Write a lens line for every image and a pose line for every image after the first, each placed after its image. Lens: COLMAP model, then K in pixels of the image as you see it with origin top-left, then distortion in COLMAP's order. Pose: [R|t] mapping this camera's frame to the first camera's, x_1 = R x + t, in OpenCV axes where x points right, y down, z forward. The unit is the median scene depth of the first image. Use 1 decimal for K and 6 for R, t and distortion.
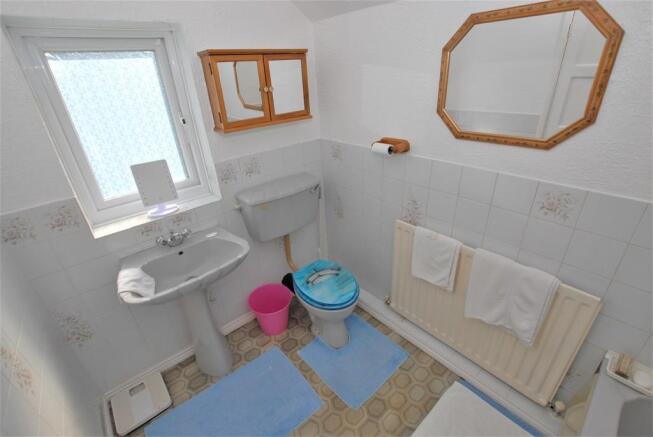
lens RADIAL K [[289.2, 0, 324.9], [0, 289.2, 218.5], [0, 0, 1]] dist [-0.021854, 0.000296]
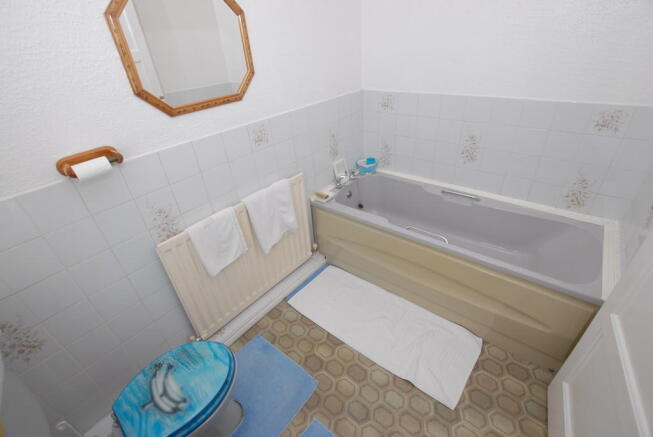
lens RADIAL K [[289.2, 0, 324.9], [0, 289.2, 218.5], [0, 0, 1]] dist [-0.021854, 0.000296]
pose [[-0.161942, -0.467496, 0.869035, -0.493232], [0.514749, 0.711332, 0.478582, -0.200478], [-0.841908, 0.524837, 0.125448, 0.549068]]
